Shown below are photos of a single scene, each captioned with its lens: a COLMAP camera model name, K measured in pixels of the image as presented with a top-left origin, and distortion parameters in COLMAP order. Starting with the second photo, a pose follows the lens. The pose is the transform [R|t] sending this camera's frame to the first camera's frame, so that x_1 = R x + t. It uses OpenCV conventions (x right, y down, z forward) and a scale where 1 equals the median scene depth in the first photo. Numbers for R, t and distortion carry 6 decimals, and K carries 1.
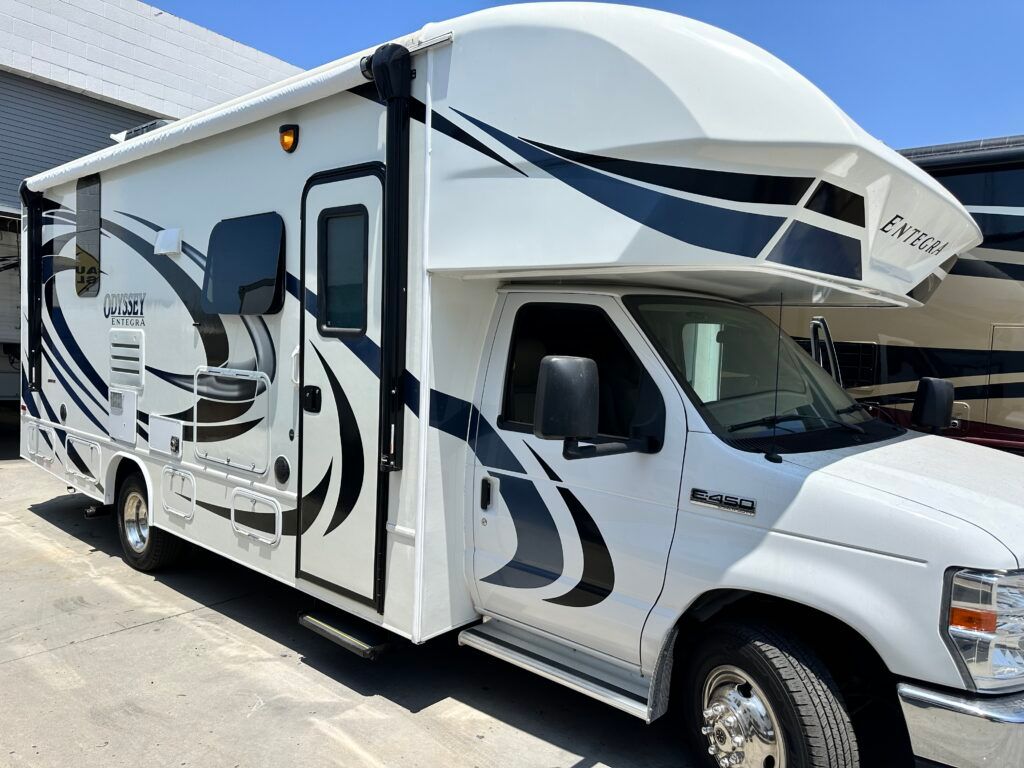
lens RADIAL K [[726.7, 0, 512.0], [0, 726.7, 384.0], [0, 0, 1]] dist [0.022303, -0.006488]
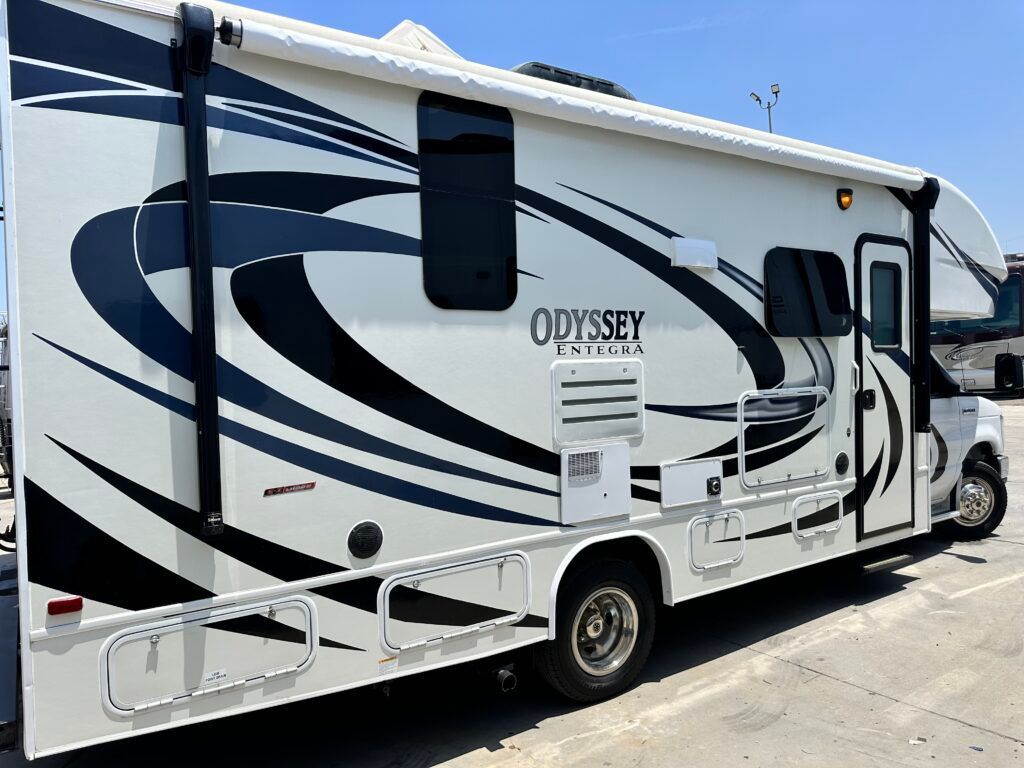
lens RADIAL K [[696.5, 0, 510.3], [0, 696.5, 375.0], [0, 0, 1]] dist [0.082315, -0.114122]
pose [[0.272363, -0.057048, 0.960502, -1.484223], [0.092438, 0.995175, 0.032895, -0.111663], [-0.957744, 0.079828, 0.276322, 1.108544]]
